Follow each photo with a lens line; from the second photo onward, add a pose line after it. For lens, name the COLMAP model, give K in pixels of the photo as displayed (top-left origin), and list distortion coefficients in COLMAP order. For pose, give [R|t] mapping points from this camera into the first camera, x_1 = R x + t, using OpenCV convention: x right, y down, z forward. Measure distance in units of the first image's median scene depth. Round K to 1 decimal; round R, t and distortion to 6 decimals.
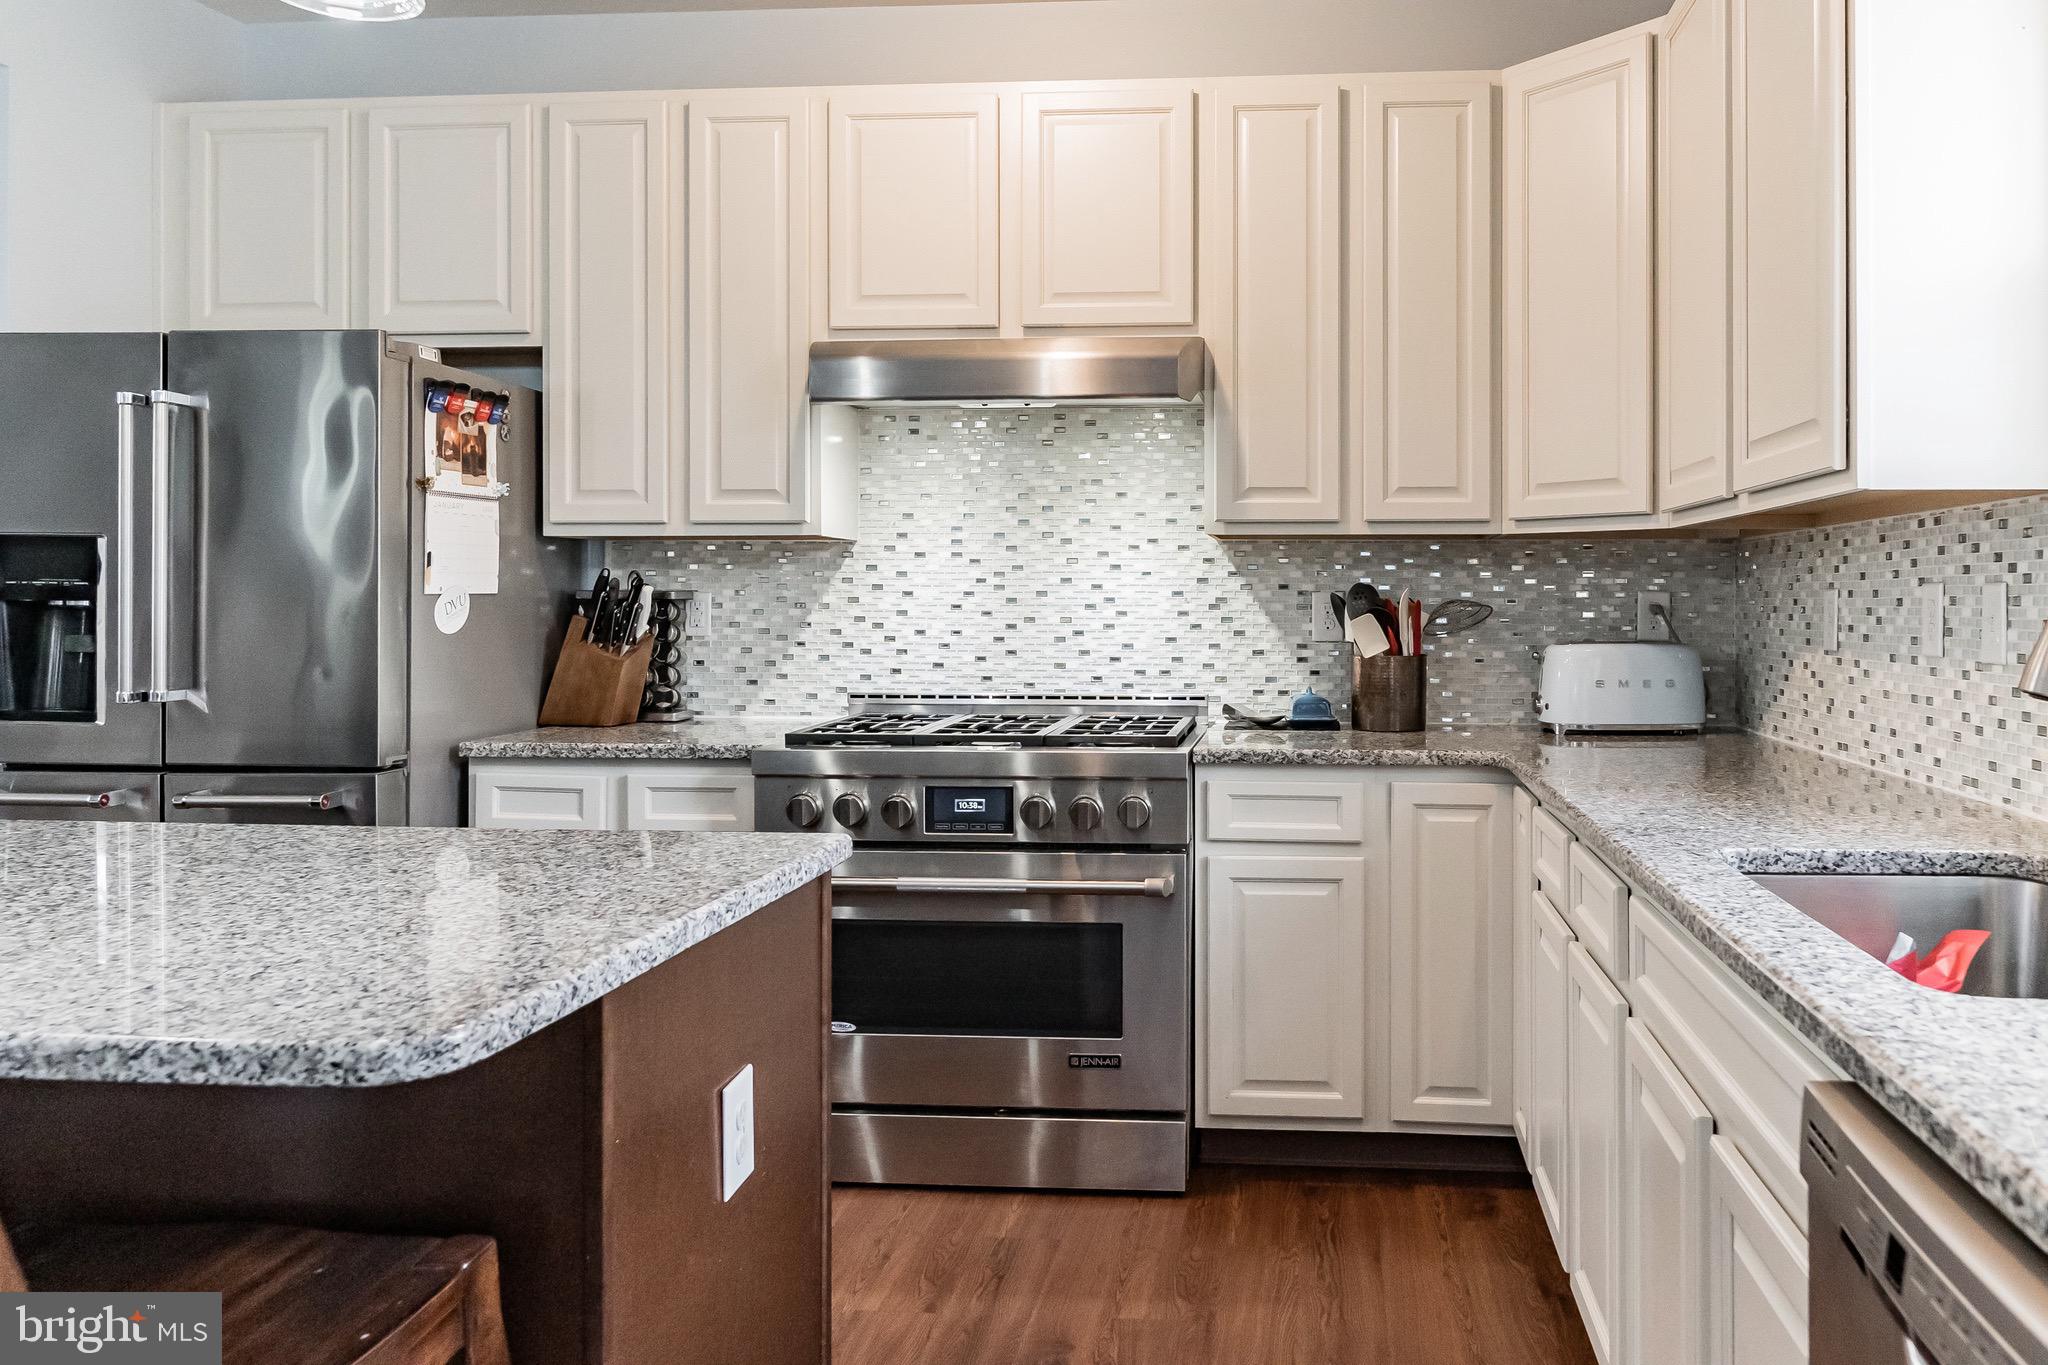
lens RADIAL K [[1451.2, 0, 1212.6], [0, 1451.2, 595.7], [0, 0, 1]] dist [-0.005514, 0.001557]
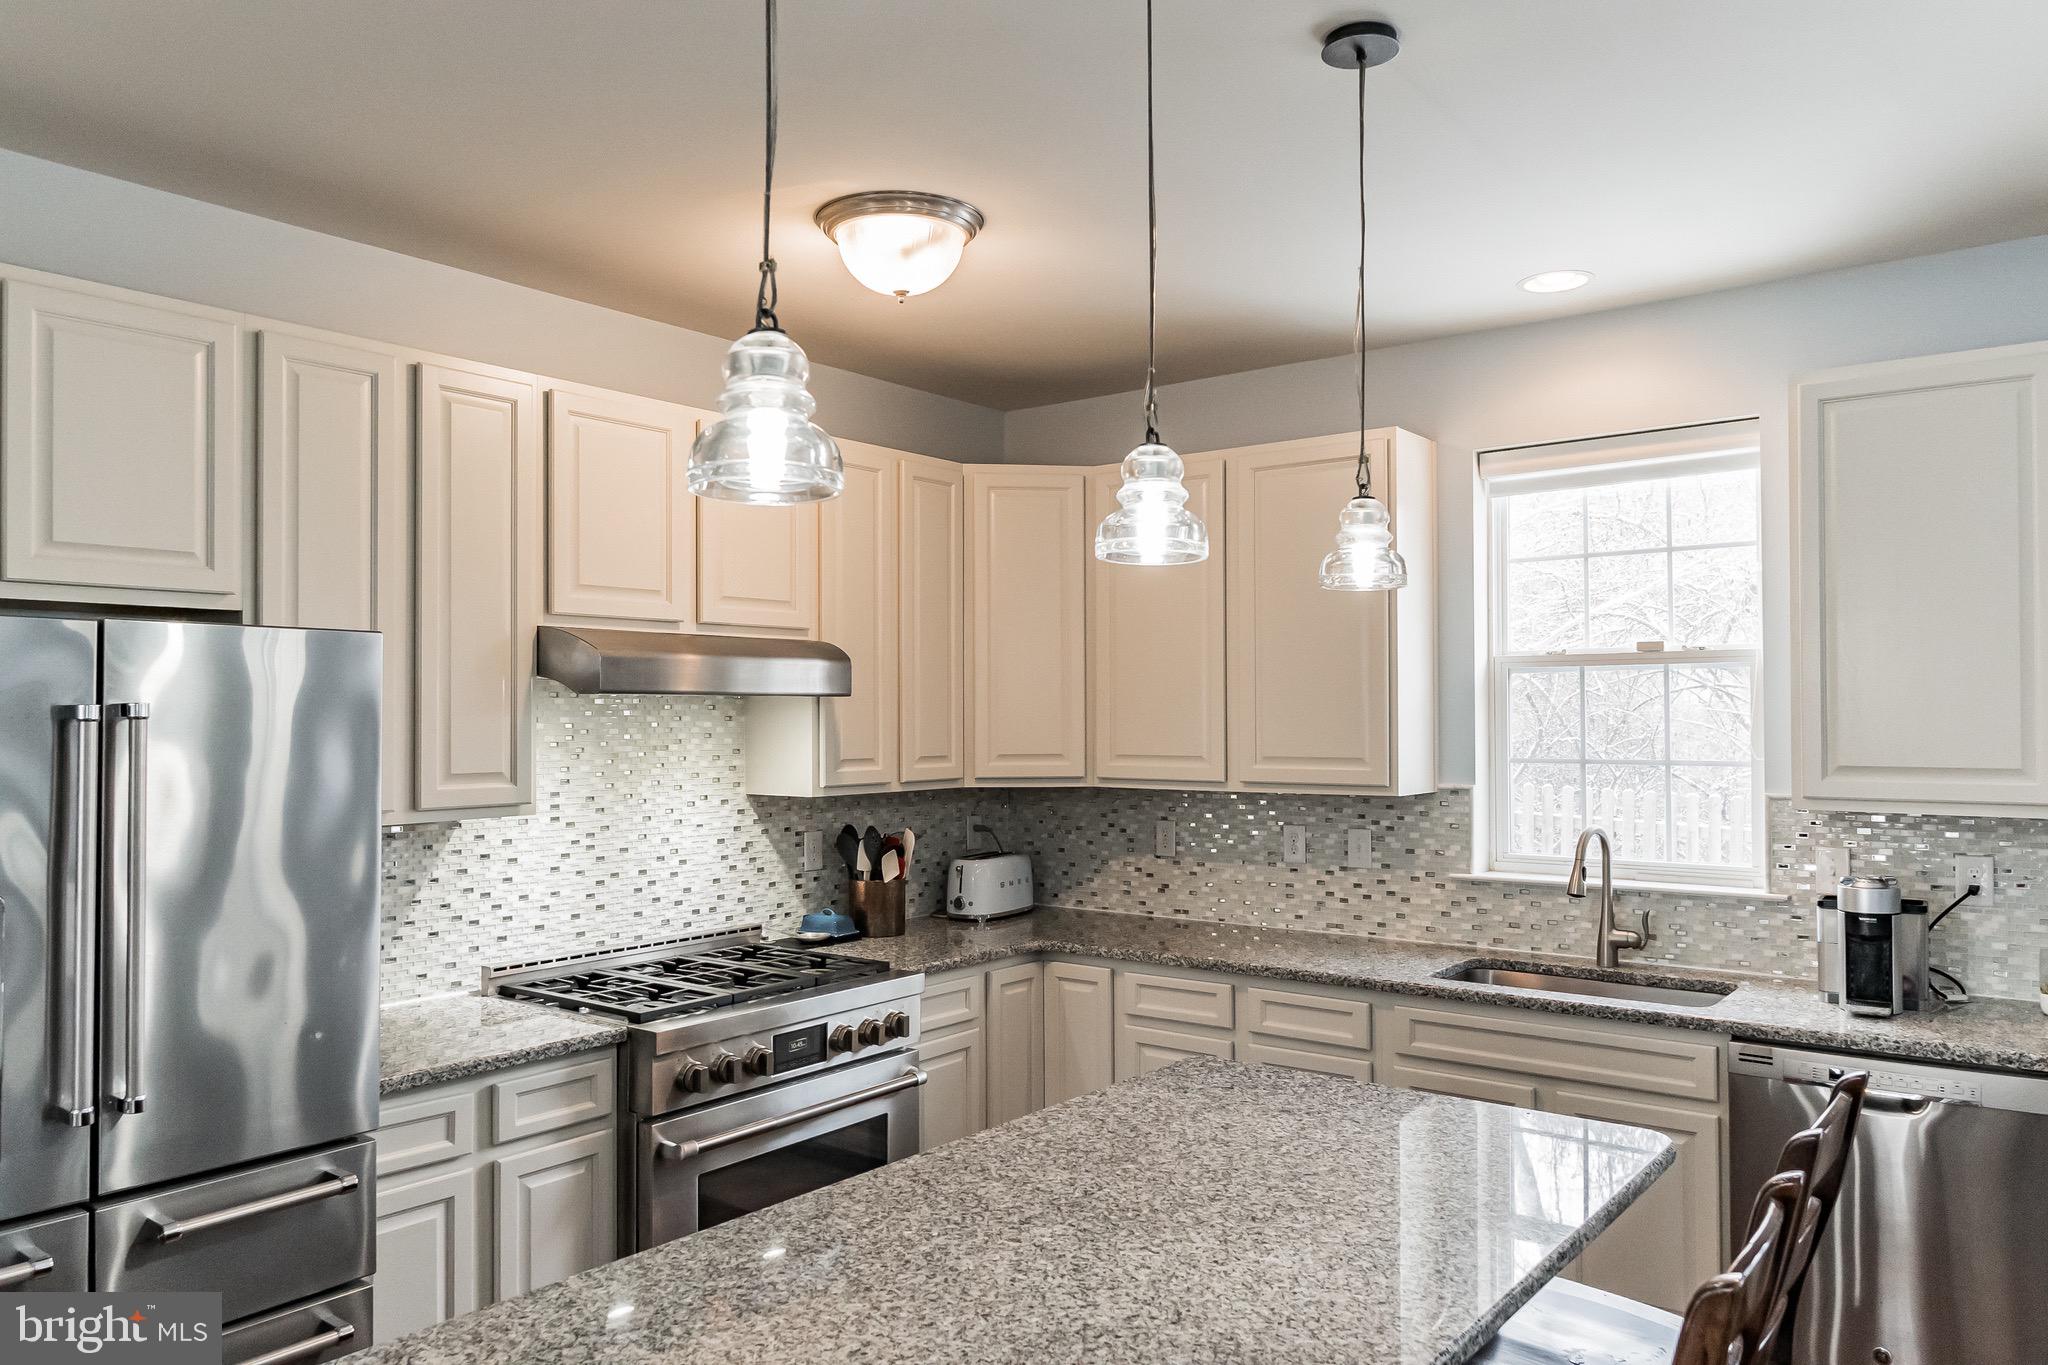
lens RADIAL K [[1439.3, 0, 1014.7], [0, 1439.3, 691.6], [0, 0, 1]] dist [-0.001739, -0.002772]
pose [[0.556586, 0.009530, 0.830736, -0.888809], [0.003283, 0.999901, -0.013670, -0.109242], [-0.830784, 0.010335, 0.556499, 0.152785]]
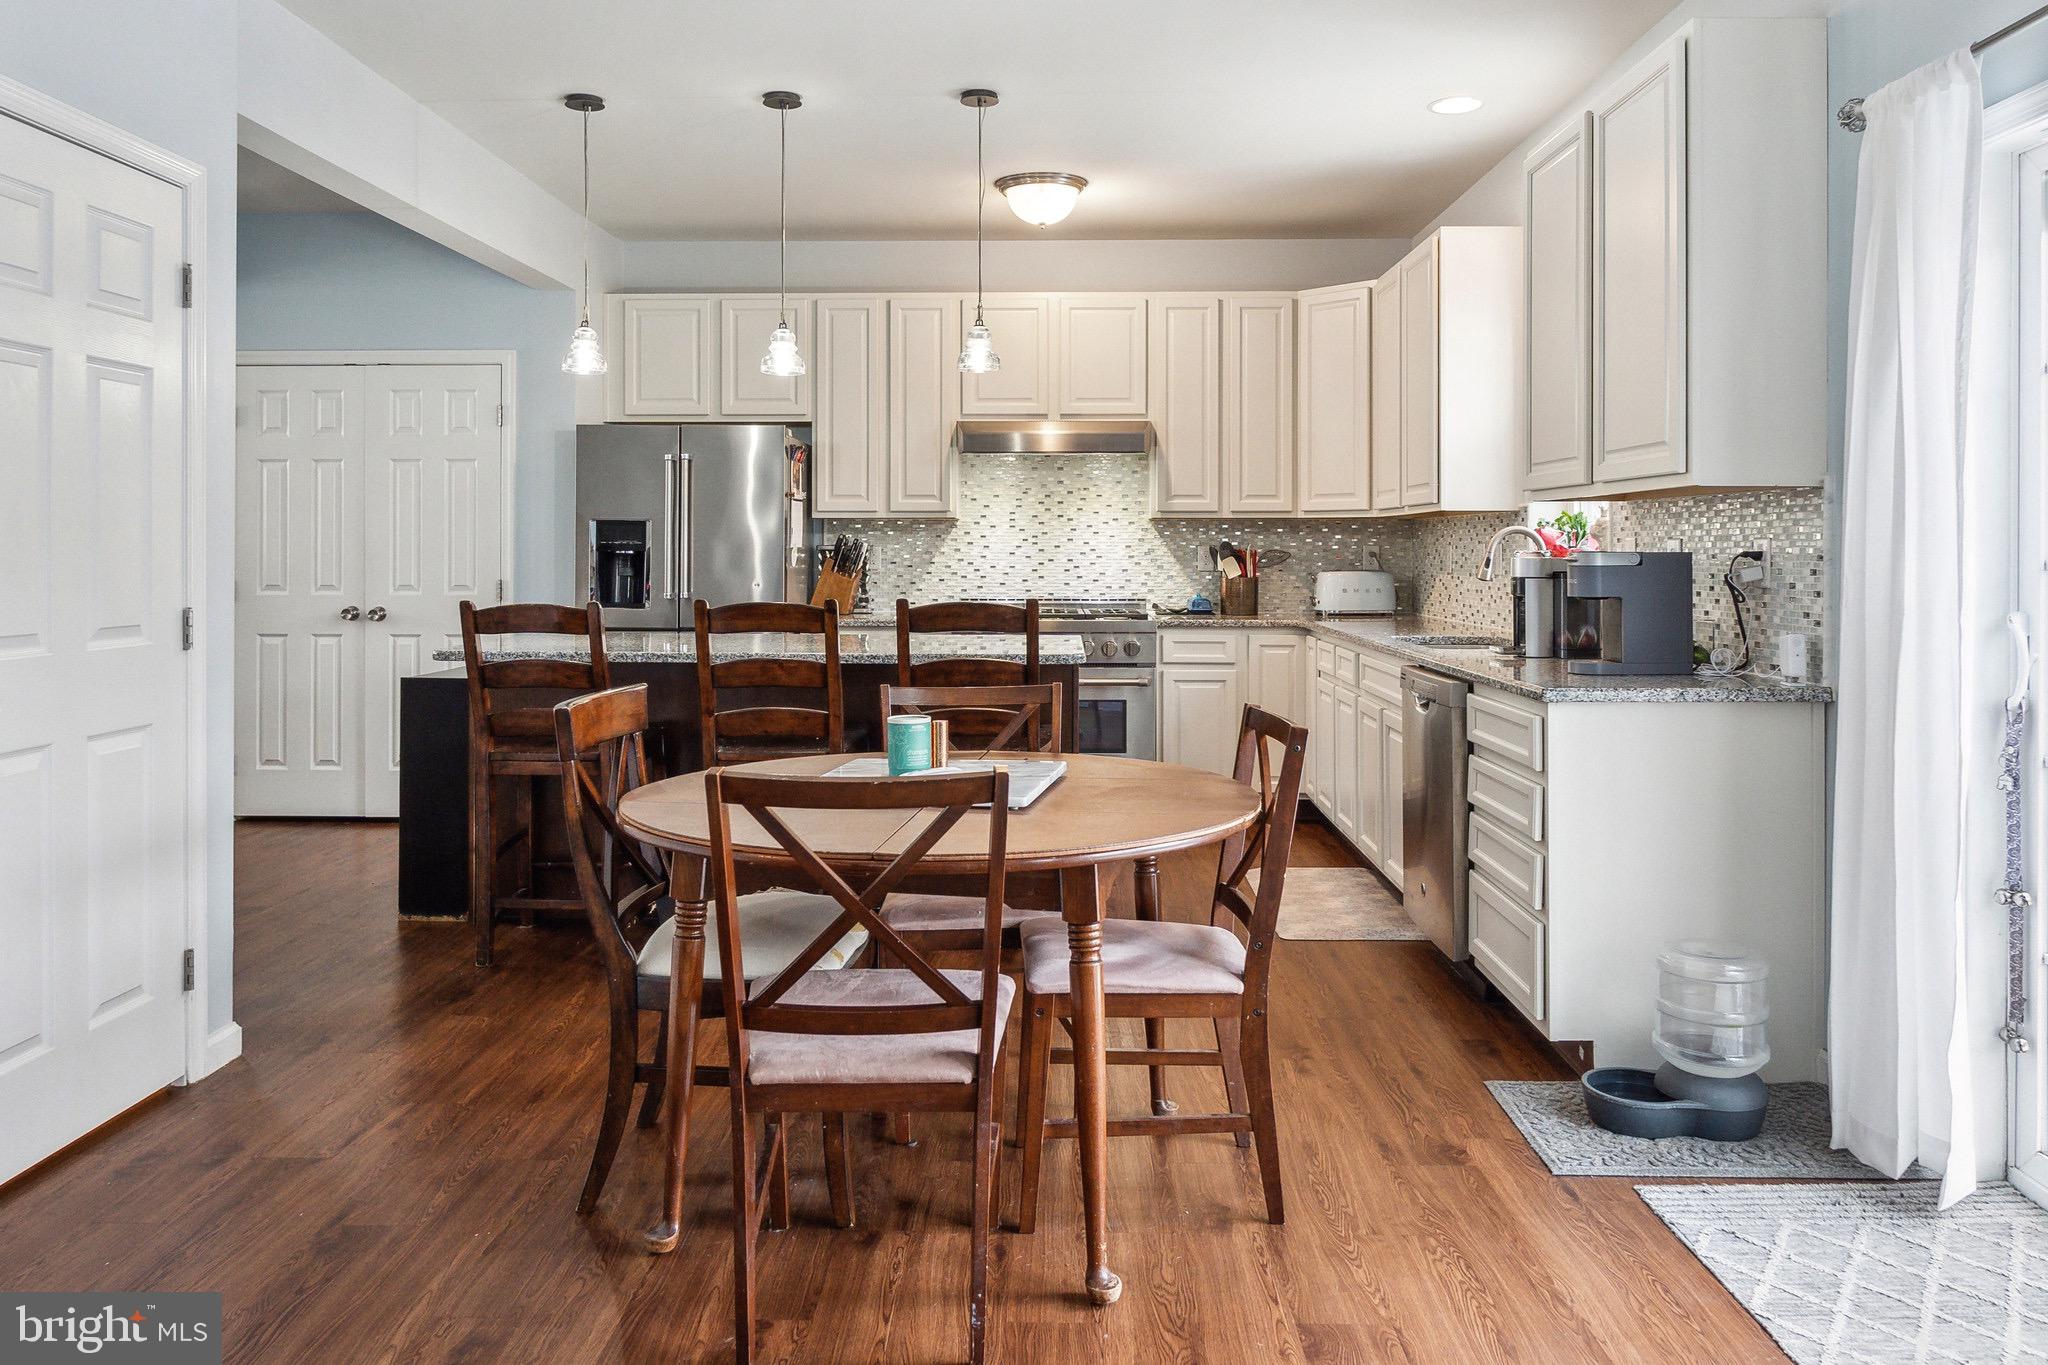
lens RADIAL K [[1417.7, 0, 1012.2], [0, 1417.7, 550.6], [0, 0, 1]] dist [0.003320, -0.000245]
pose [[0.999156, -0.001306, 0.041062, -0.263768], [0.001034, 0.999977, 0.006651, -0.009193], [-0.041070, -0.006603, 0.999134, -0.909861]]
